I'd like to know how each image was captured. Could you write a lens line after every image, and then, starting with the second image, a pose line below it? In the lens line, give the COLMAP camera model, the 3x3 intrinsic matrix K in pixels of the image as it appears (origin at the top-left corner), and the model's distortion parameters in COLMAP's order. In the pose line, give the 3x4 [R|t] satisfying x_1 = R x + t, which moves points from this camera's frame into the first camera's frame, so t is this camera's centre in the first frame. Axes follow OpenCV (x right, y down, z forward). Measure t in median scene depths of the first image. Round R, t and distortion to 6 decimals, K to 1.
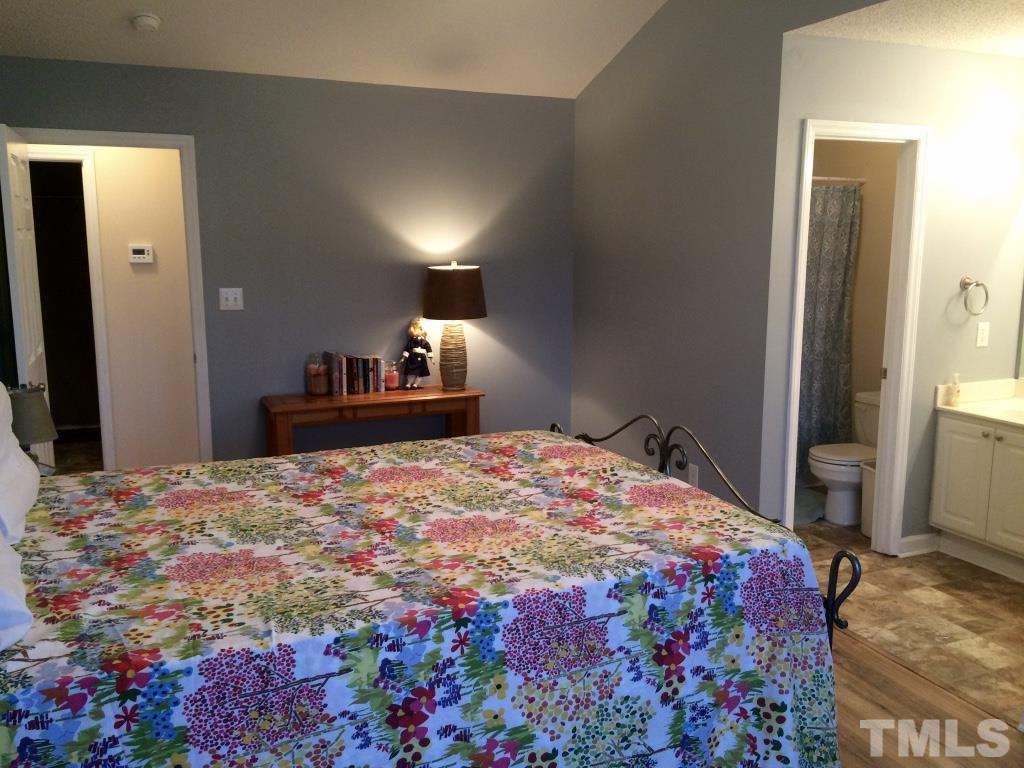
lens RADIAL K [[875.7, 0, 512.2], [0, 875.7, 382.4], [0, 0, 1]] dist [0.056280, -0.068323]
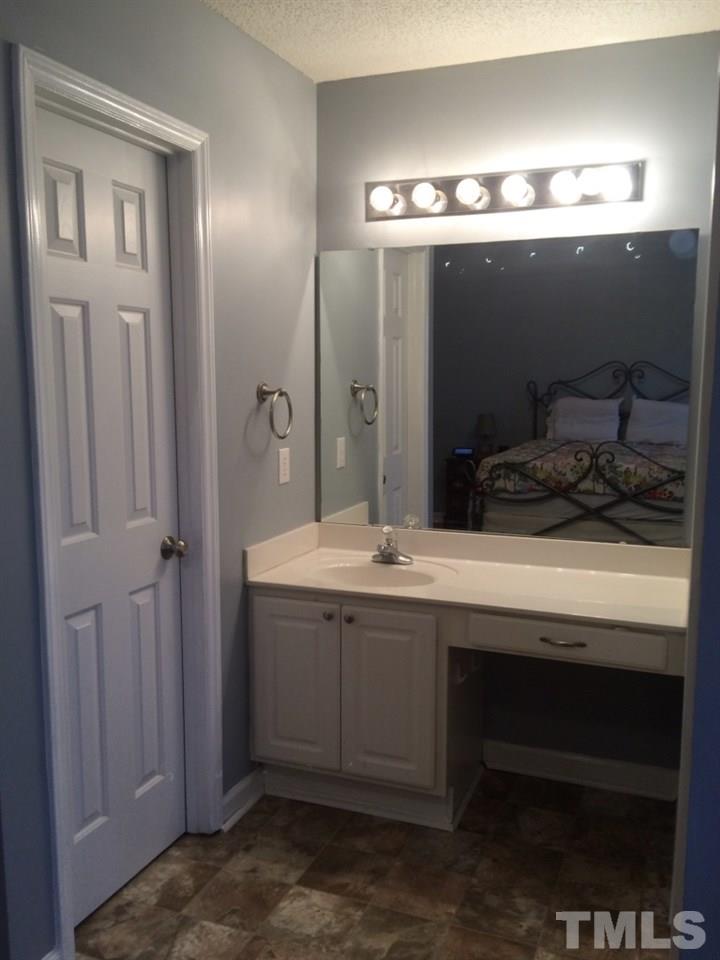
lens RADIAL K [[820.9, 0, 360.4], [0, 820.9, 478.3], [0, 0, 1]] dist [0.056280, -0.068323]
pose [[0.694530, -0.088182, 0.714040, 0.113355], [0.114879, 0.993319, 0.010933, -0.045678], [-0.710233, 0.074435, 0.700020, 0.517694]]
